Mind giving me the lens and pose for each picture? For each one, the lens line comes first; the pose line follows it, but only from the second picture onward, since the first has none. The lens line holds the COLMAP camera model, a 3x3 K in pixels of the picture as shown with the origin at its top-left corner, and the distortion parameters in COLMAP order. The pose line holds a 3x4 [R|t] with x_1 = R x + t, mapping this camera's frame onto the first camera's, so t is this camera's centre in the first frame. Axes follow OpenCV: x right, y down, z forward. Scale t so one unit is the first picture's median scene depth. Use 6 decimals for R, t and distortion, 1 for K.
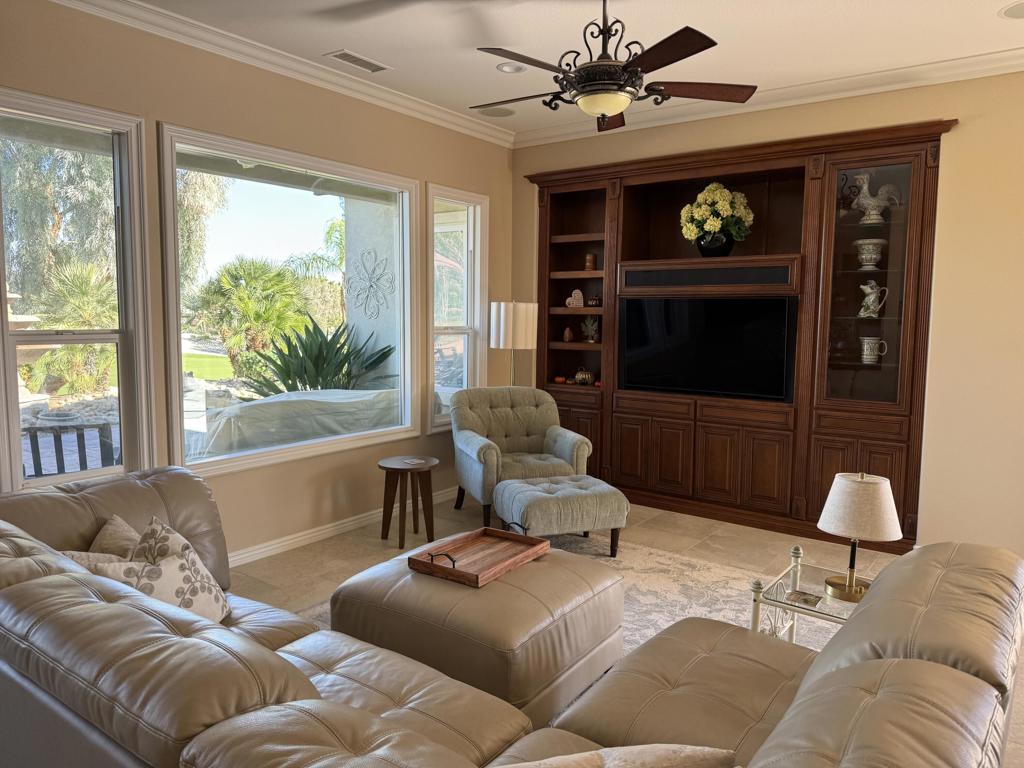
lens RADIAL K [[711.3, 0, 515.1], [0, 711.3, 377.5], [0, 0, 1]] dist [0.074565, -0.103502]
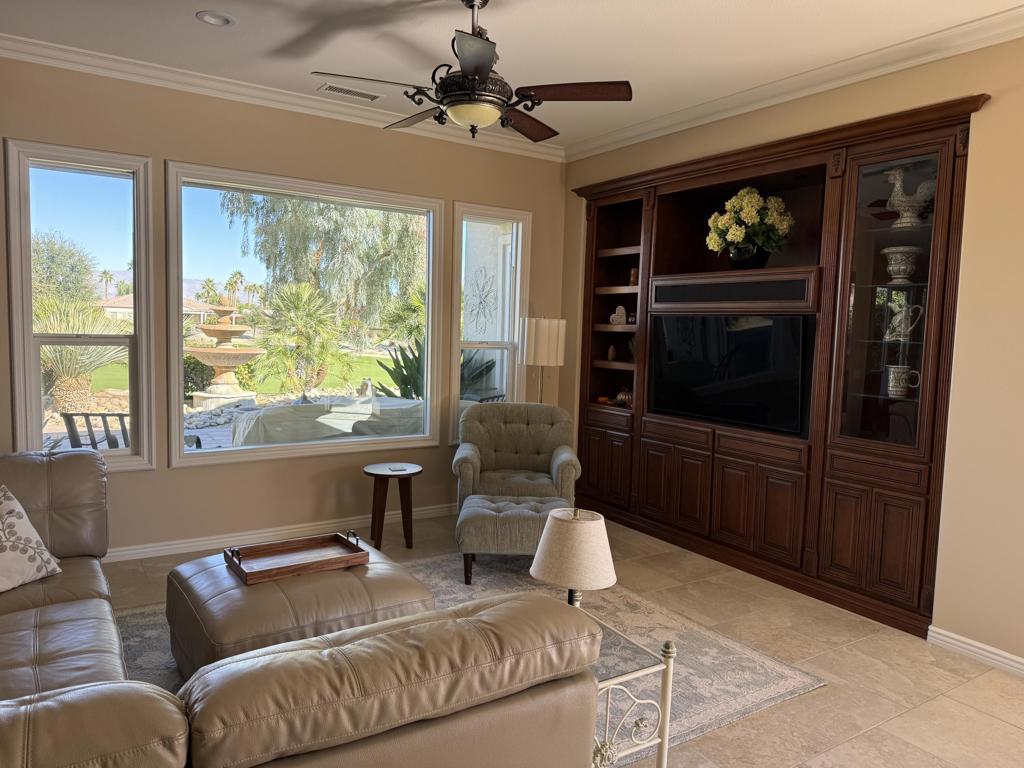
lens RADIAL K [[712.1, 0, 512.0], [0, 712.1, 384.0], [0, 0, 1]] dist [0.075898, -0.103155]
pose [[0.937962, 0.044458, -0.343875, 0.328801], [-0.049943, 0.998727, -0.007104, -0.005964], [0.343122, 0.023837, 0.938988, 0.065875]]
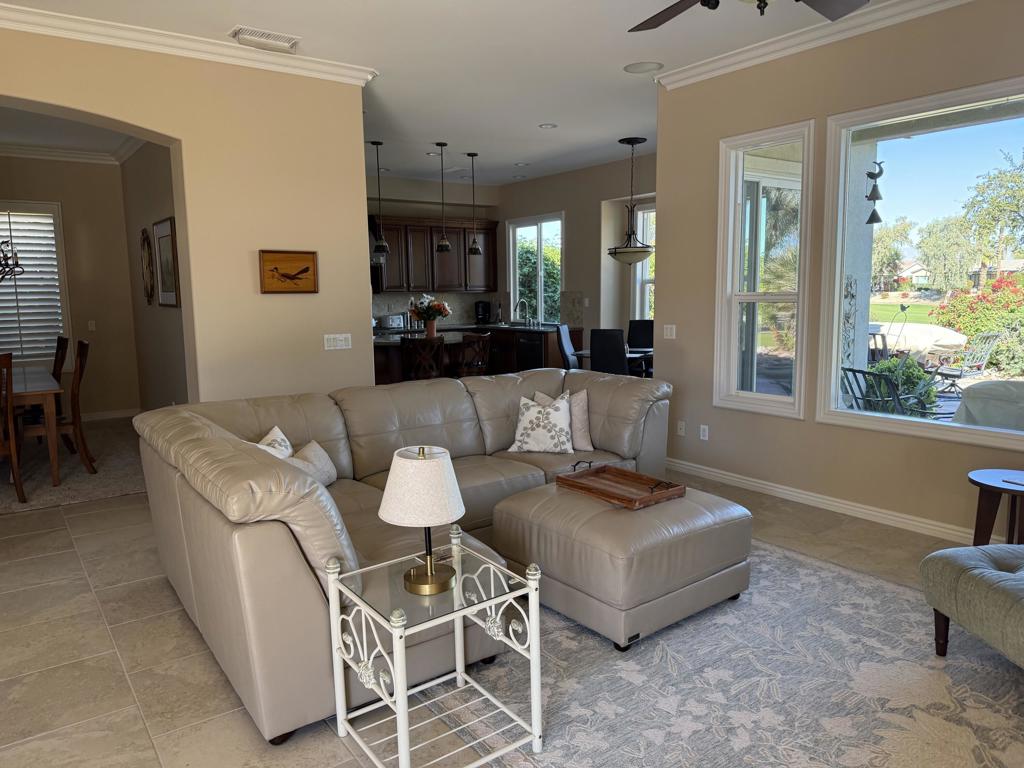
lens RADIAL K [[712.1, 0, 512.0], [0, 712.1, 384.0], [0, 0, 1]] dist [0.075898, -0.103155]
pose [[-0.292866, 0.110777, -0.949715, 0.582831], [-0.075170, 0.987524, 0.138368, -0.028775], [0.953194, 0.111913, -0.280885, 0.626728]]
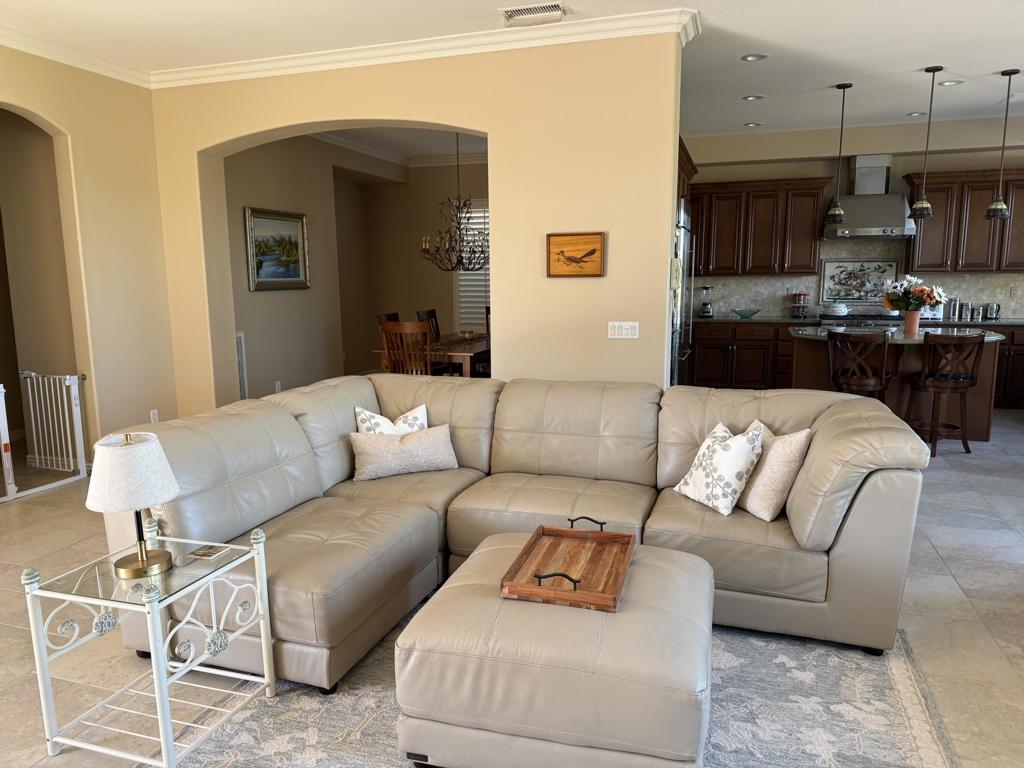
lens RADIAL K [[721.5, 0, 499.6], [0, 721.5, 385.0], [0, 0, 1]] dist [0.060961, -0.087925]
pose [[-0.947120, 0.039306, -0.318464, 0.151790], [-0.035699, 0.973400, 0.226312, -0.064801], [0.318889, 0.225714, -0.920523, 0.913704]]
